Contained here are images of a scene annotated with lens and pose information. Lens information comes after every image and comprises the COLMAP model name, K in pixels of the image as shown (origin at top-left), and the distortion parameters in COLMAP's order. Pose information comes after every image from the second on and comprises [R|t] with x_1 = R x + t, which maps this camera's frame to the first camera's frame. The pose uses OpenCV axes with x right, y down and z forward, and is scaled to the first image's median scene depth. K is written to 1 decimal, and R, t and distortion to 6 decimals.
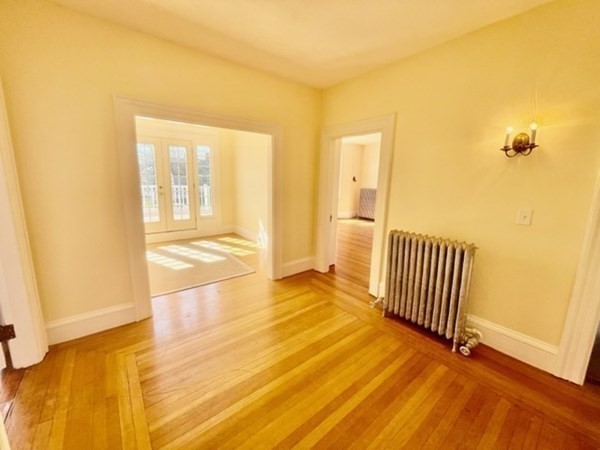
lens RADIAL K [[242.3, 0, 302.5], [0, 242.3, 220.0], [0, 0, 1]] dist [-0.003535, 0.001125]
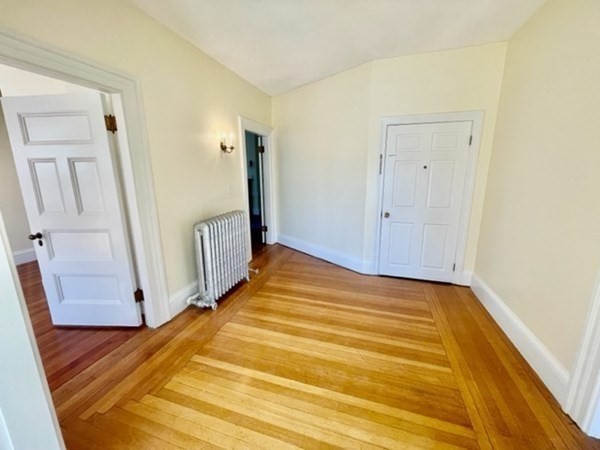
lens RADIAL K [[242.3, 0, 302.5], [0, 242.3, 224.2], [0, 0, 1]] dist [-0.003535, 0.001125]
pose [[-0.562140, -0.199098, 0.802719, -0.310947], [0.123102, 0.939636, 0.319265, -0.102052], [-0.817829, 0.278288, -0.503698, 0.603172]]
